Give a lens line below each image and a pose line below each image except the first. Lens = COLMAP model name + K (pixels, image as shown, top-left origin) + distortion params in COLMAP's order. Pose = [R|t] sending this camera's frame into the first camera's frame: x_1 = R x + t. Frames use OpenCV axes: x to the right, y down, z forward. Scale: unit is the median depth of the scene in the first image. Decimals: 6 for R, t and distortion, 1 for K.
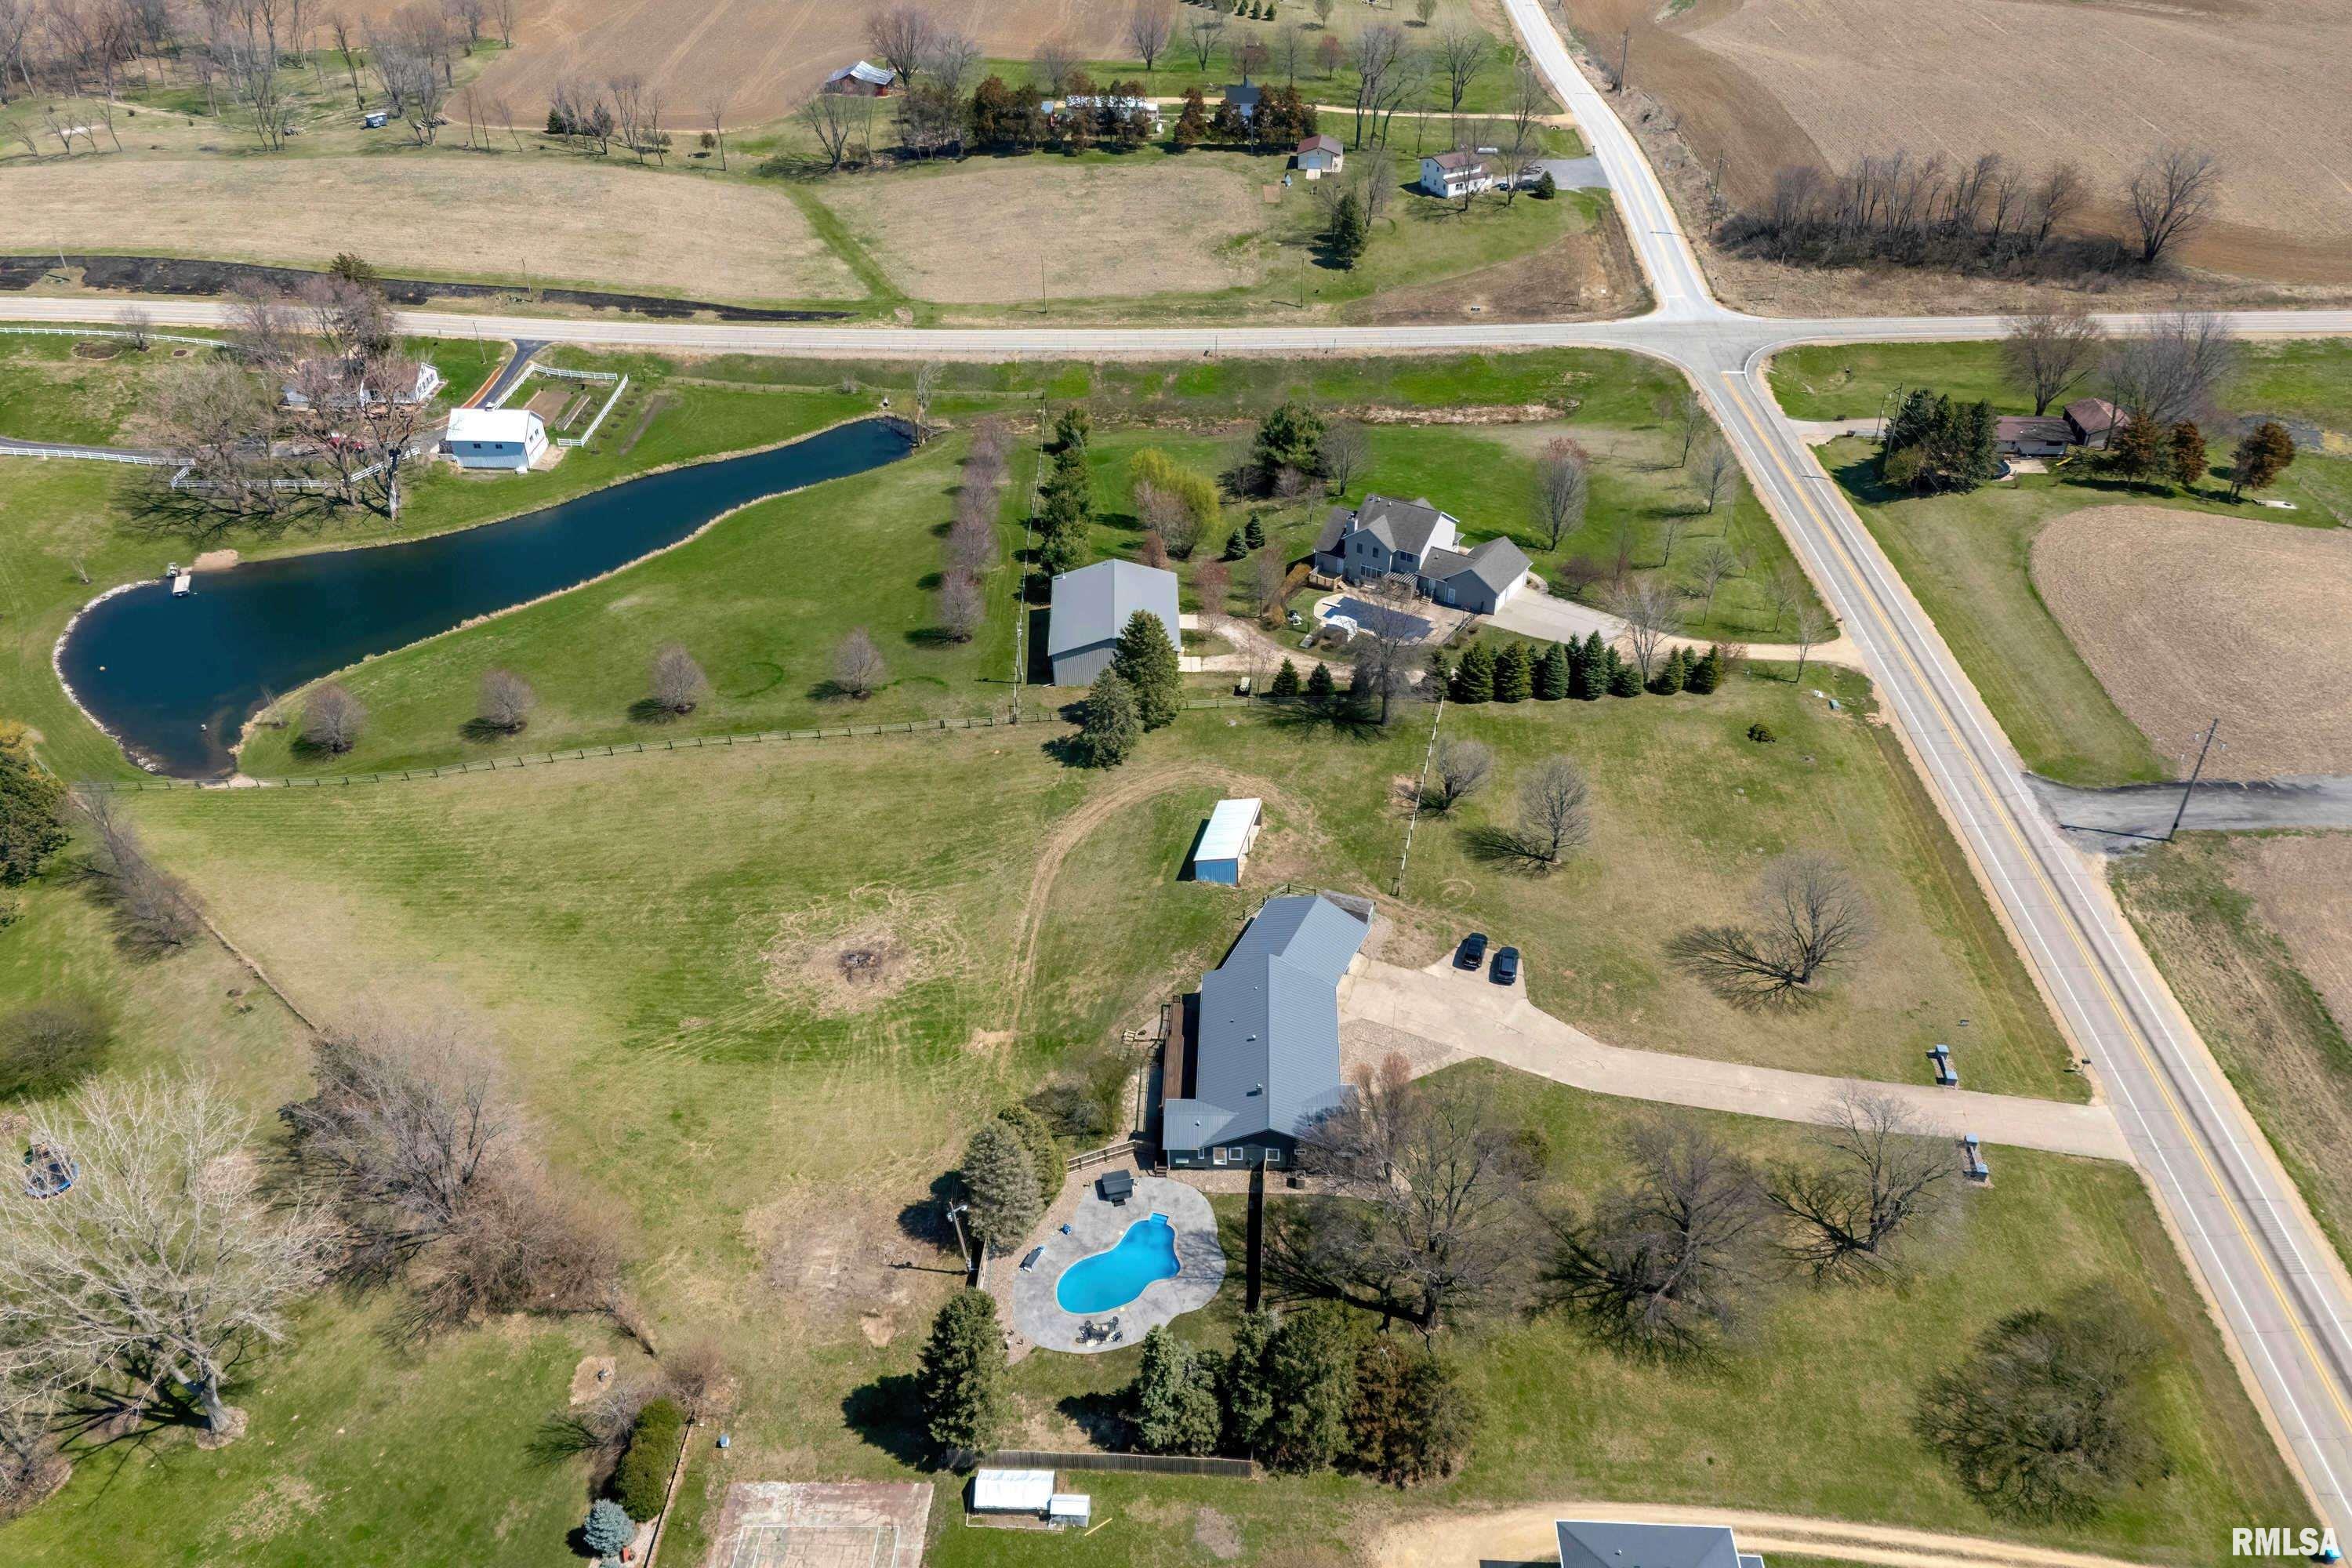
lens RADIAL K [[1730.7, 0, 1169.8], [0, 1730.7, 794.2], [0, 0, 1]] dist [0.073693, -0.066510]
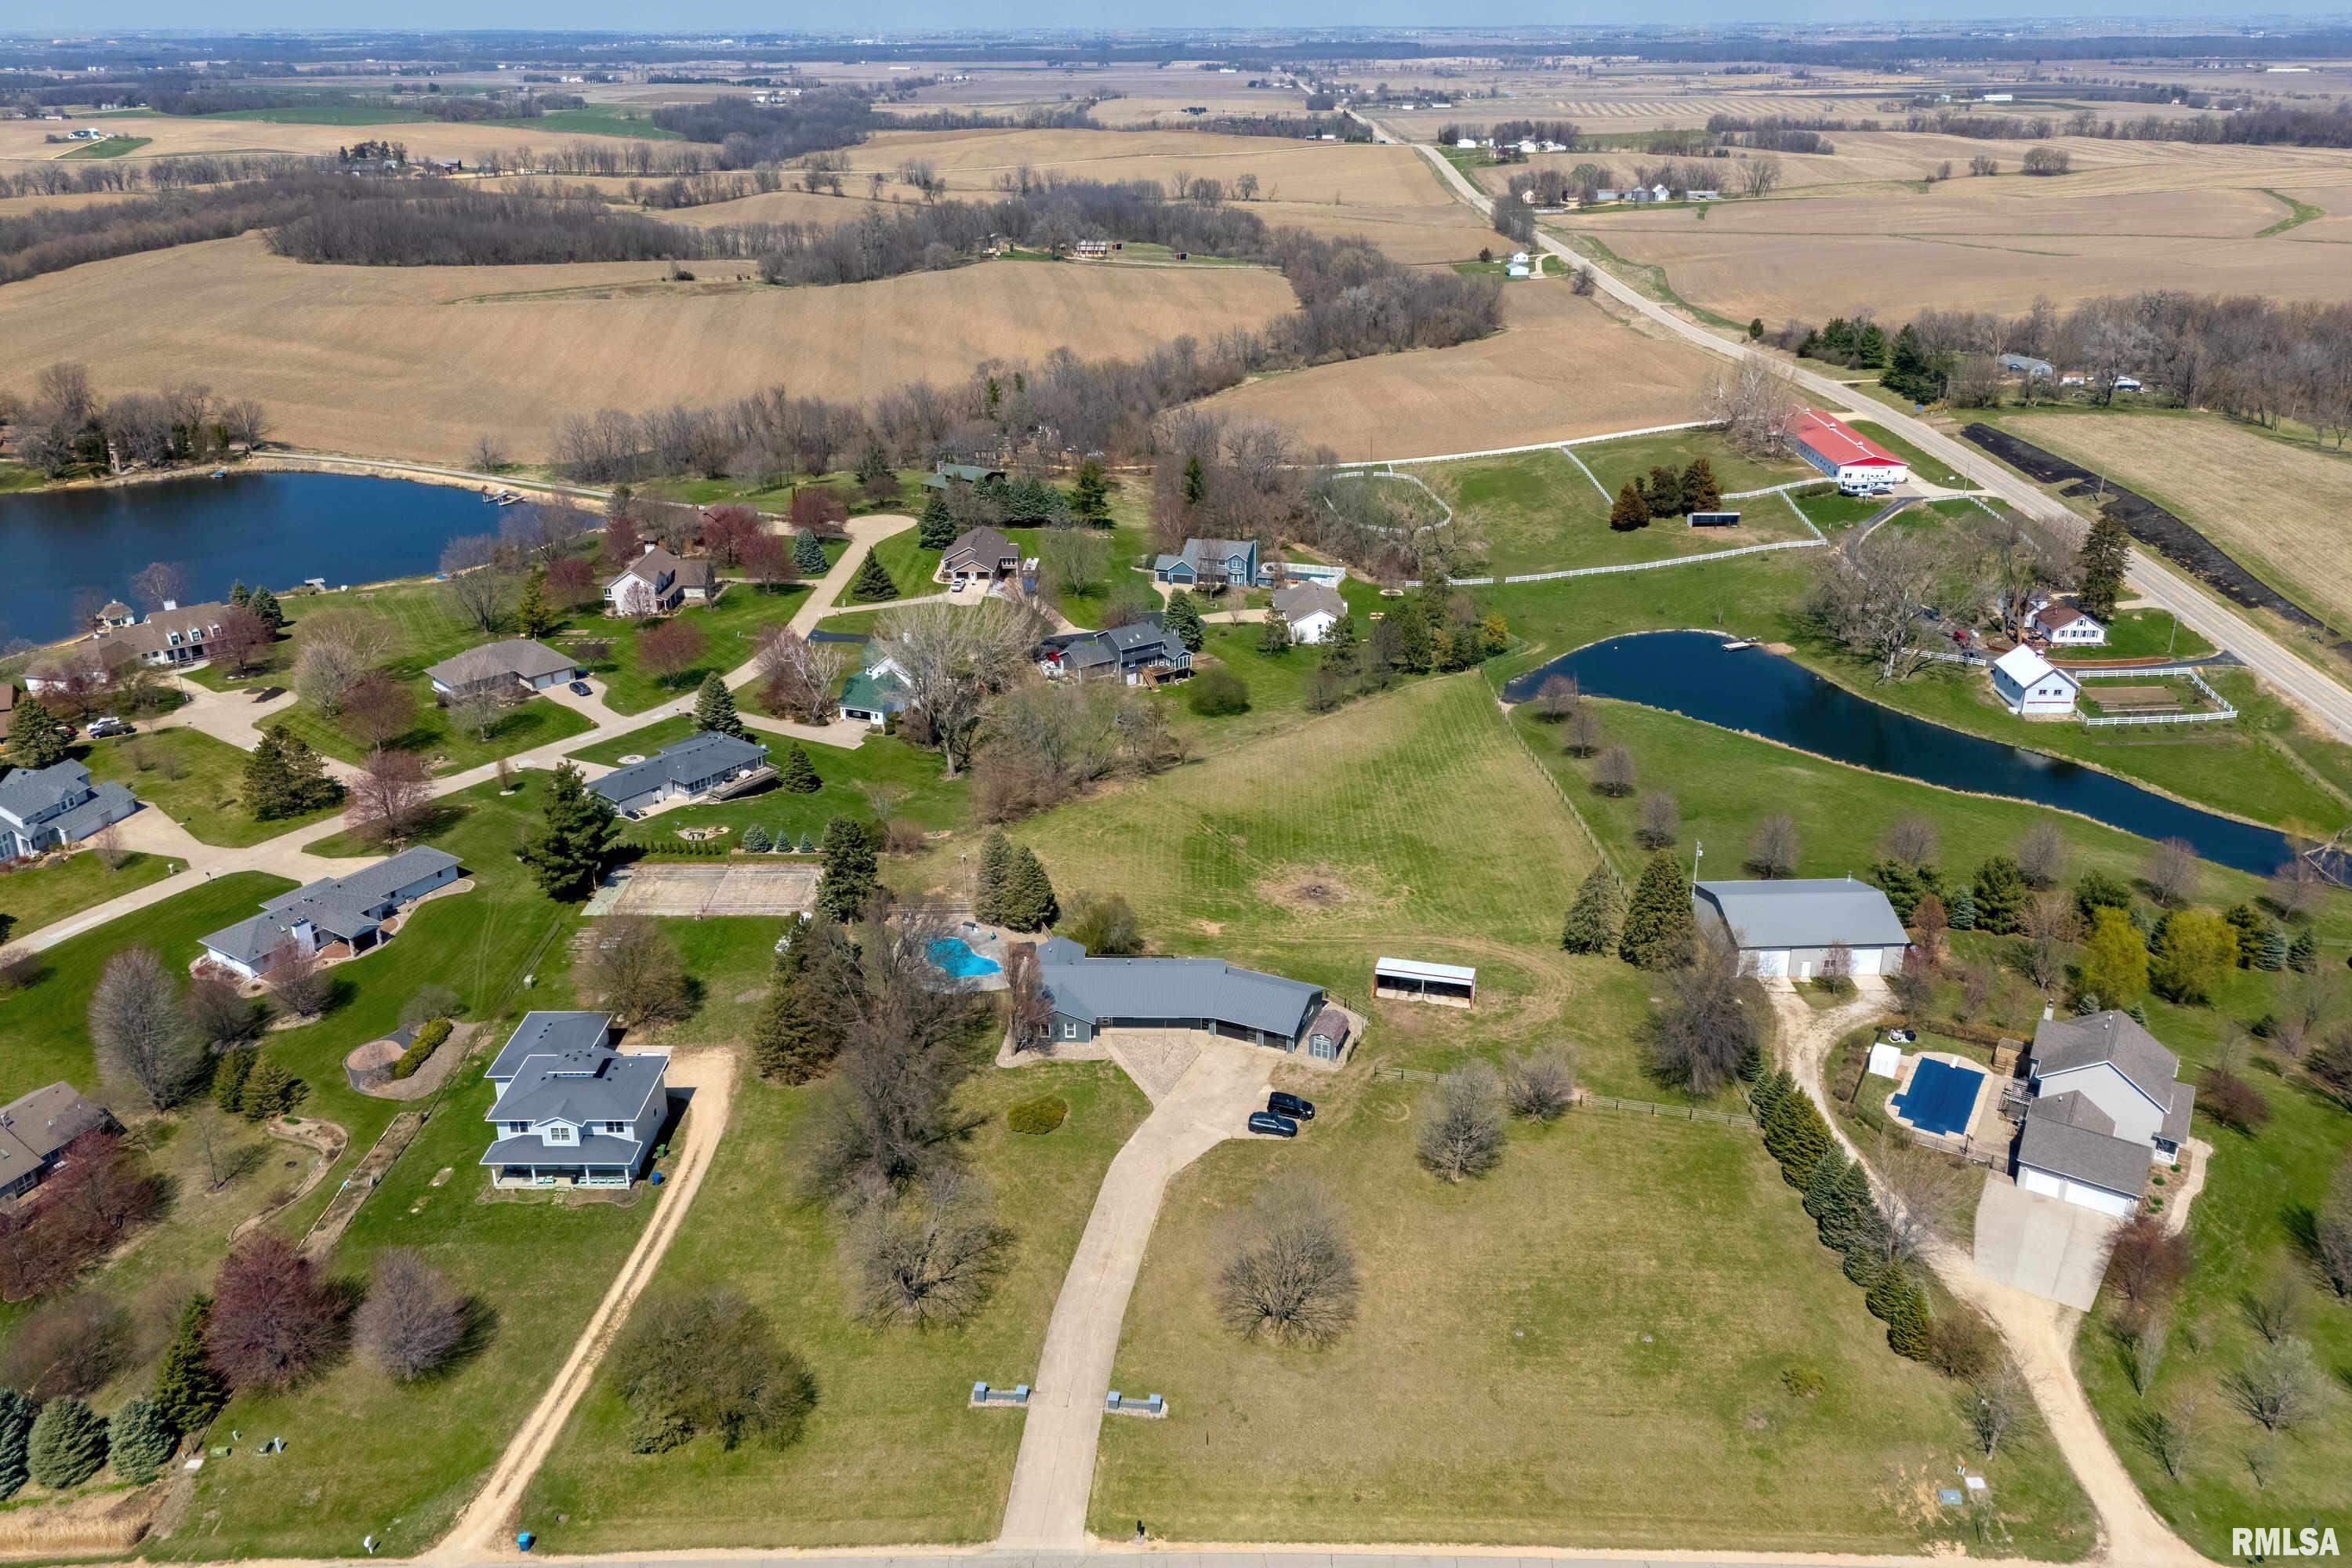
lens RADIAL K [[1730.7, 0, 1188.5], [0, 1730.7, 739.6], [0, 0, 1]] dist [0.073693, -0.066510]
pose [[0.027782, 0.395441, -0.918071, 0.881714], [-0.579235, 0.754887, 0.307624, -0.305390], [0.814687, 0.523233, 0.250026, 0.485499]]
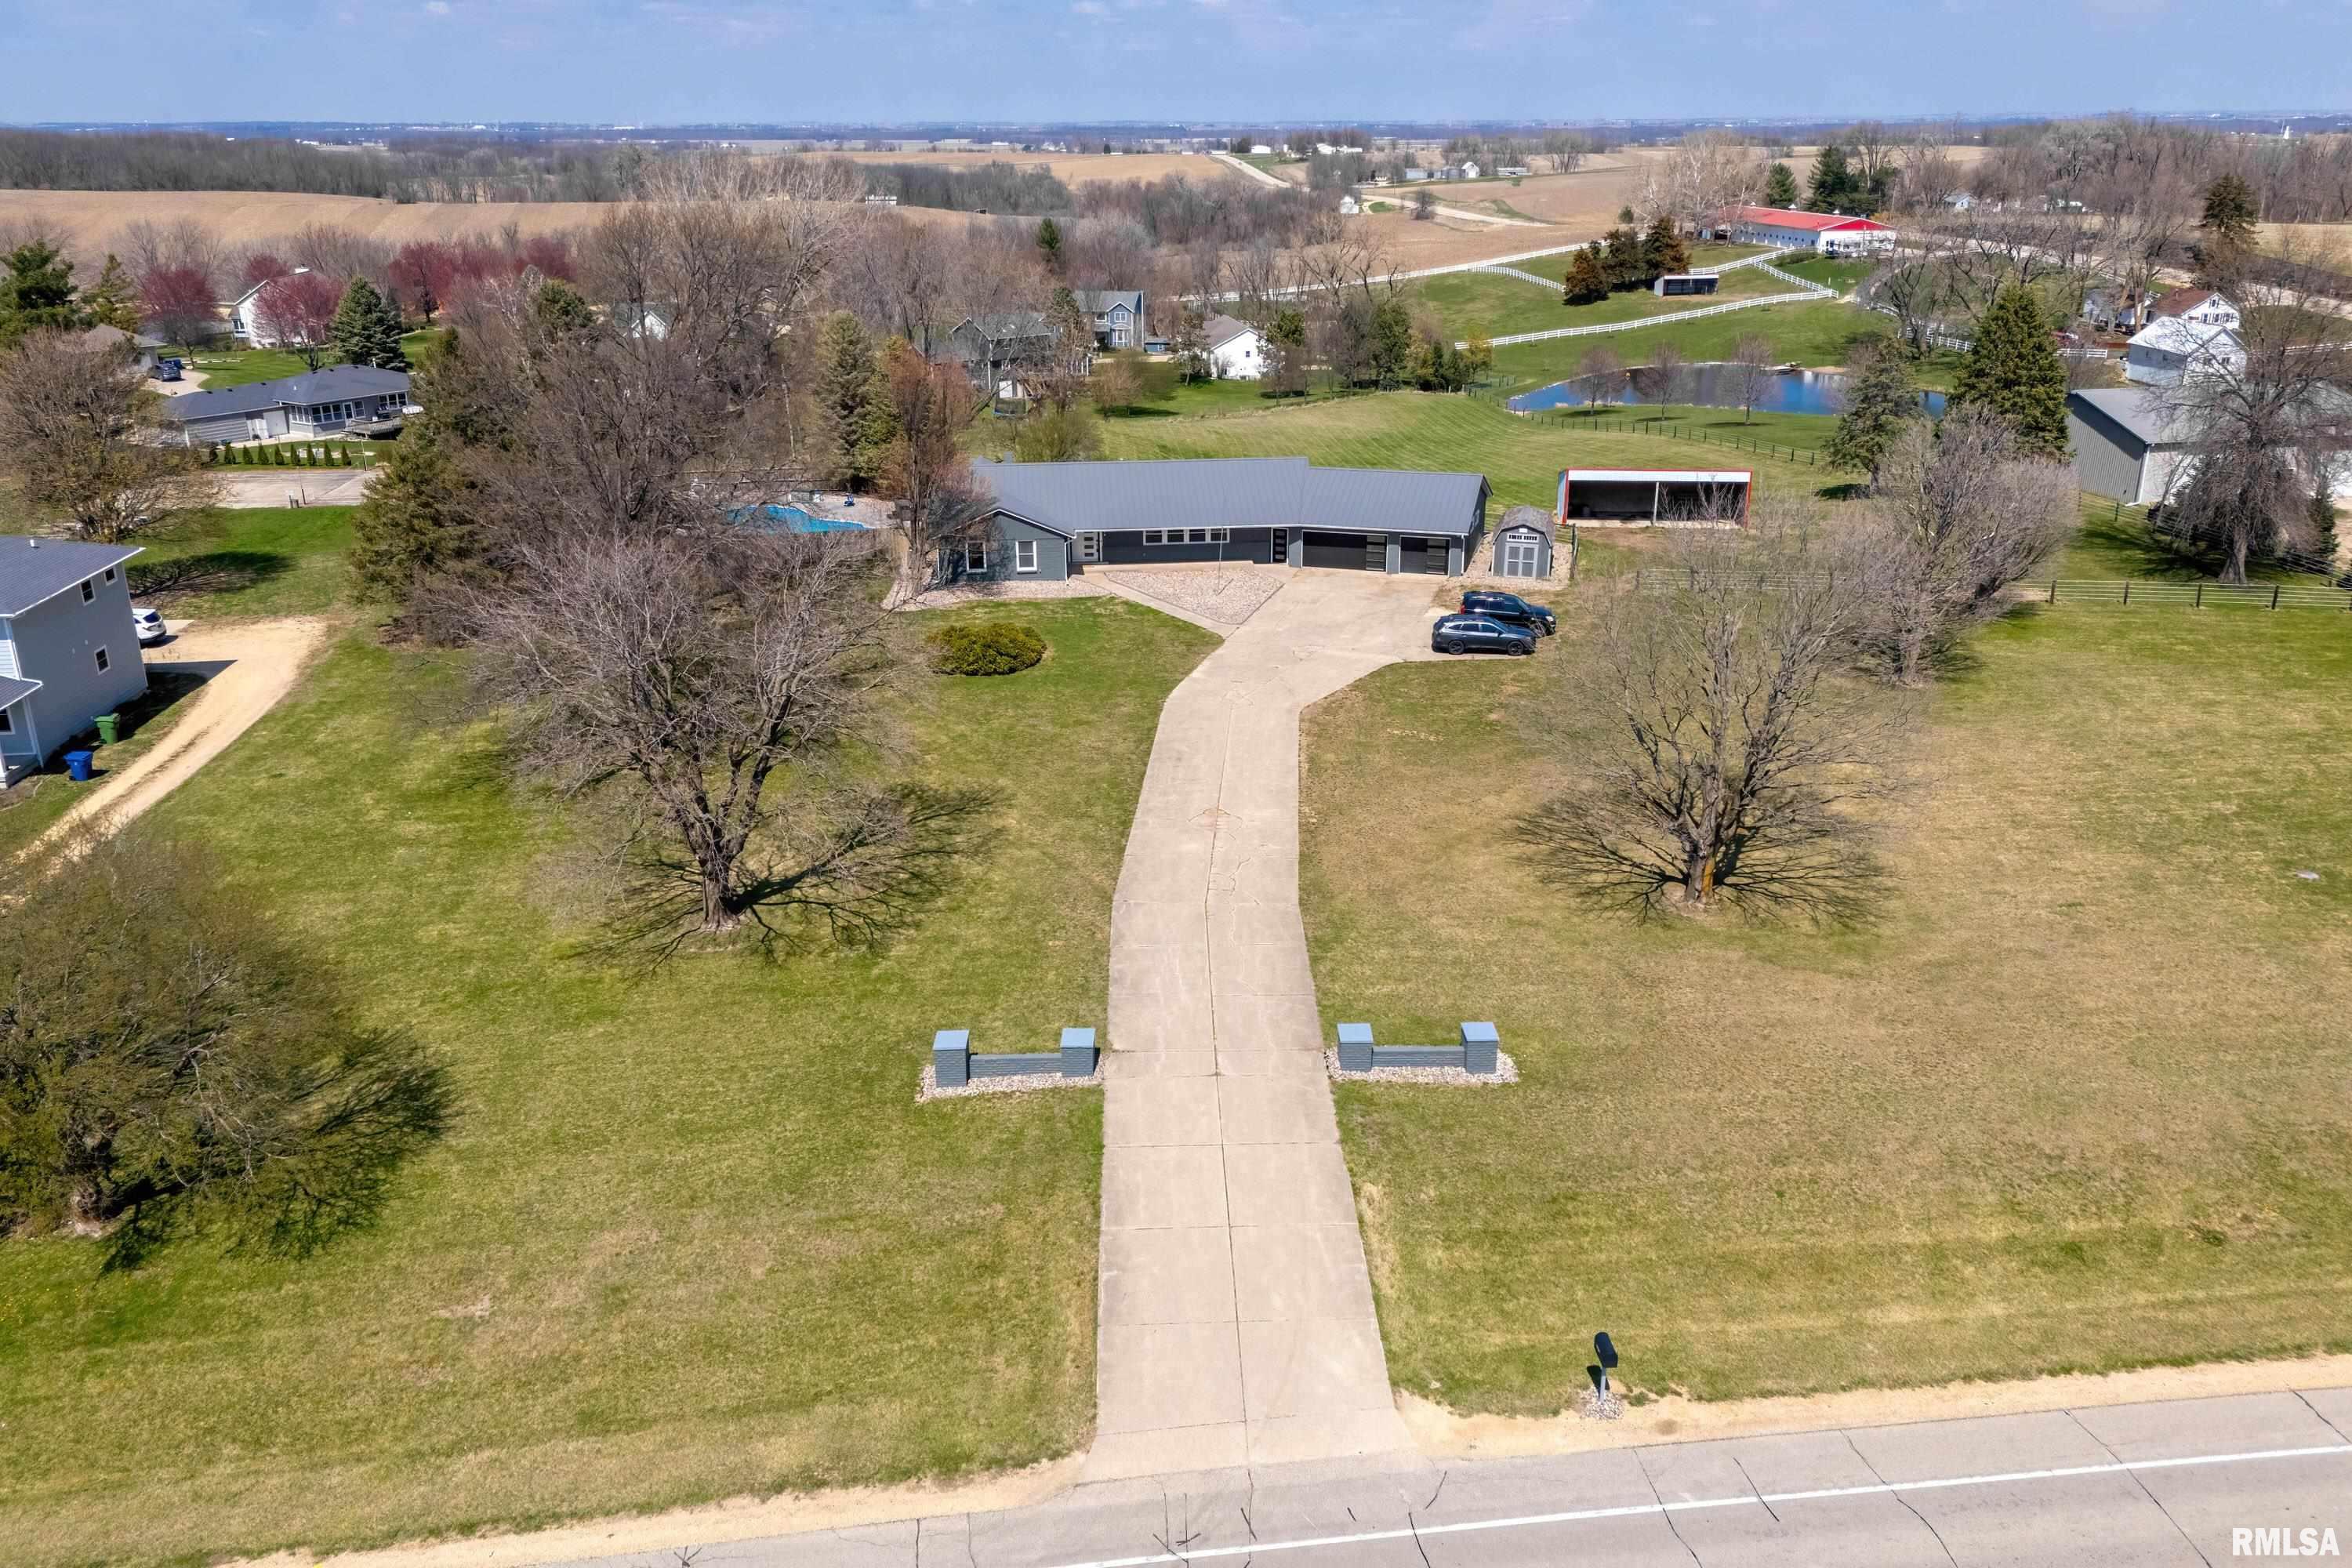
lens RADIAL K [[1730.7, 0, 1187.5], [0, 1730.7, 710.2], [0, 0, 1]] dist [0.073693, -0.066510]
pose [[0.152609, 0.332023, -0.930844, 0.543452], [-0.574291, 0.796324, 0.189888, 0.058364], [0.804301, 0.505597, 0.312205, 0.659683]]
